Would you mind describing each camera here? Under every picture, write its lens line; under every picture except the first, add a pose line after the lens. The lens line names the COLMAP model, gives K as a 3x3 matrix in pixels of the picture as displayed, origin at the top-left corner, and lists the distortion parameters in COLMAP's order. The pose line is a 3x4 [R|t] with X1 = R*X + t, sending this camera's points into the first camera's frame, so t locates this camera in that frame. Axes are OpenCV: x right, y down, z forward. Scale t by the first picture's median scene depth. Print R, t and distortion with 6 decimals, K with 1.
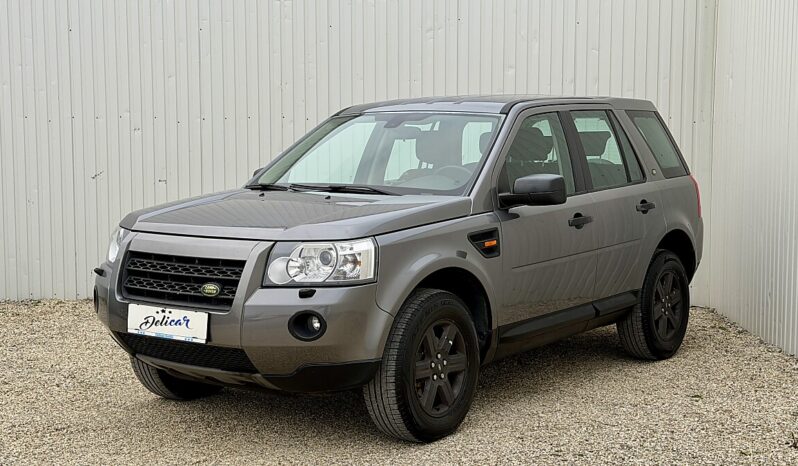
lens RADIAL K [[1150.0, 0, 395.7], [0, 1150.0, 225.7], [0, 0, 1]] dist [0.123631, 0.000000]
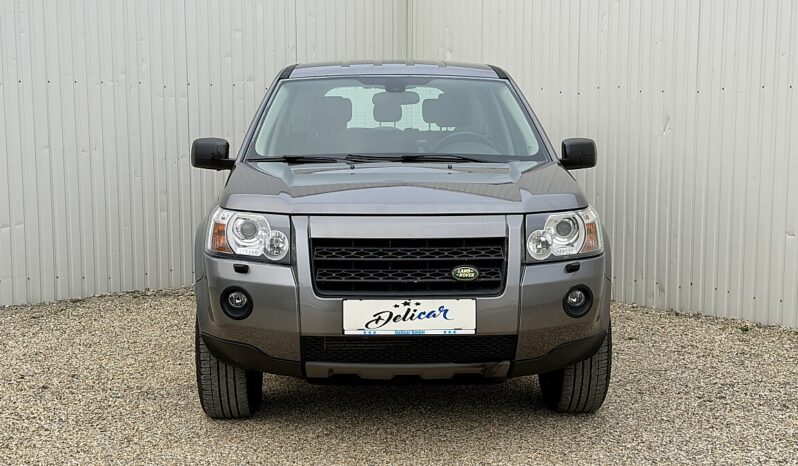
lens RADIAL K [[1150.0, 0, 394.8], [0, 1150.0, 229.5], [0, 0, 1]] dist [0.123631, 0.000000]
pose [[0.785828, -0.064767, 0.615045, -0.733131], [0.048777, 0.997894, 0.042762, -0.017950], [-0.616519, -0.003604, 0.787332, 0.337064]]
